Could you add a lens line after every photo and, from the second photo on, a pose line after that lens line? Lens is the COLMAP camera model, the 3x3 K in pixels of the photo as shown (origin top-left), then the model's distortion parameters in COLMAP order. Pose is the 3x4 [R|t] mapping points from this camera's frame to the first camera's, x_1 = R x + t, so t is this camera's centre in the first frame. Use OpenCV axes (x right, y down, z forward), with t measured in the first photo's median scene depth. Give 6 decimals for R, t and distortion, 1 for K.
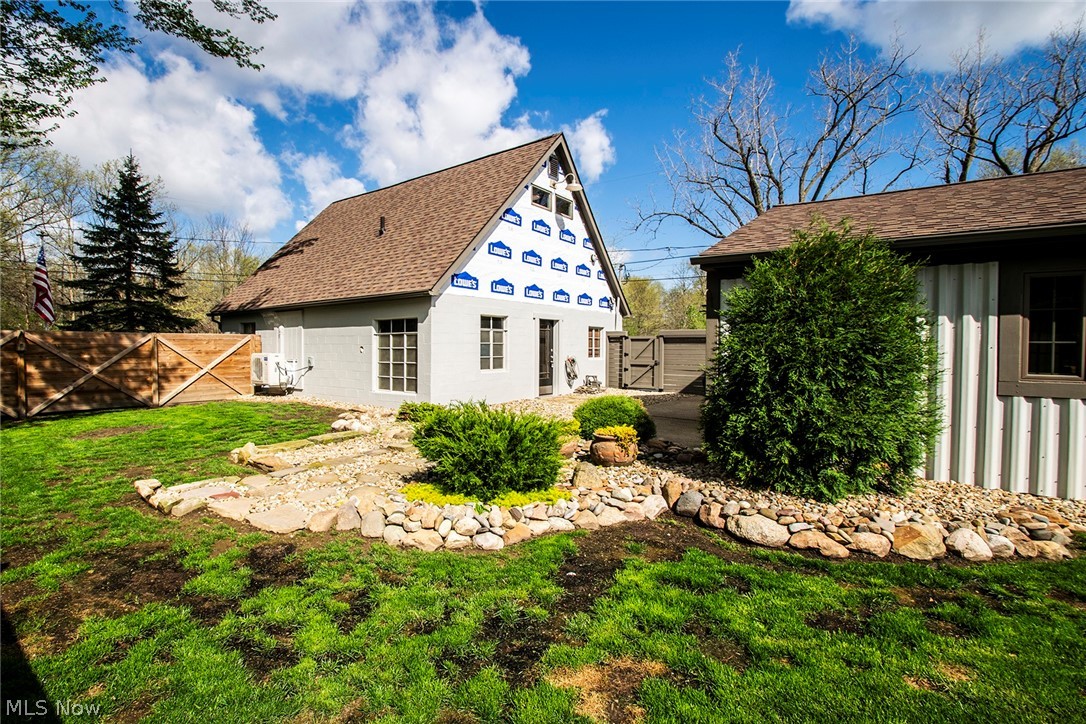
lens RADIAL K [[506.4, 0, 537.1], [0, 506.4, 365.7], [0, 0, 1]] dist [-0.000926, 0.000326]
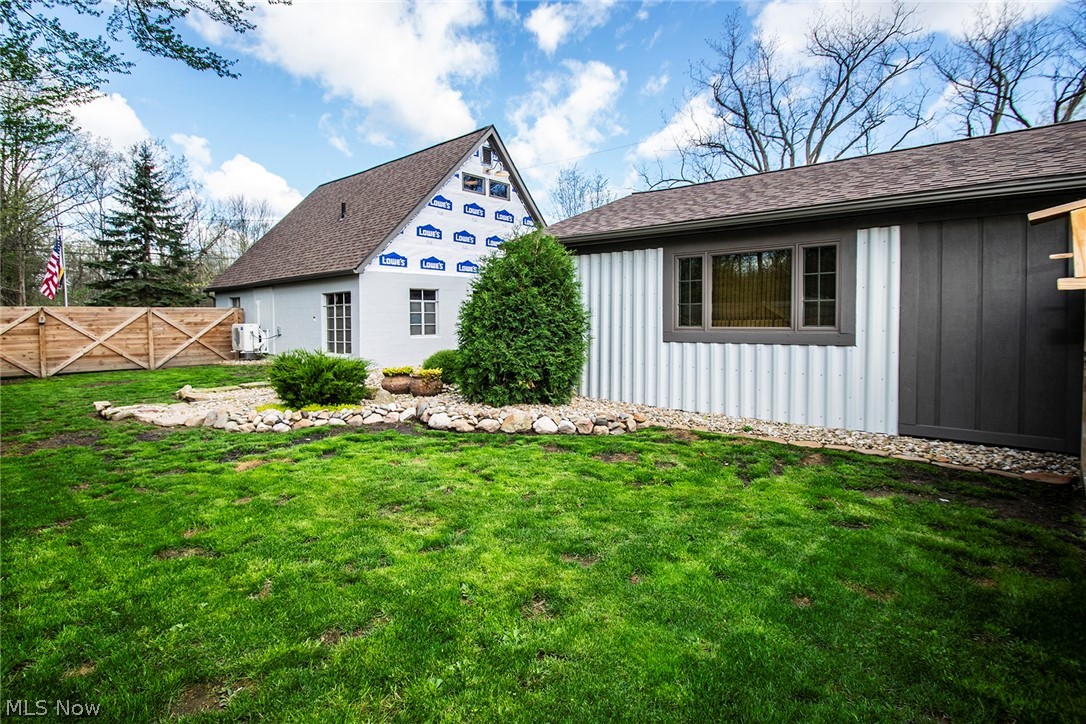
lens RADIAL K [[549.7, 0, 557.1], [0, 549.7, 343.9], [0, 0, 1]] dist [-0.000668, -0.000158]
pose [[0.997732, -0.008210, -0.066807, 0.275926], [0.008689, 0.999939, 0.006890, 0.019679], [0.066746, -0.007455, 0.997742, -0.218660]]
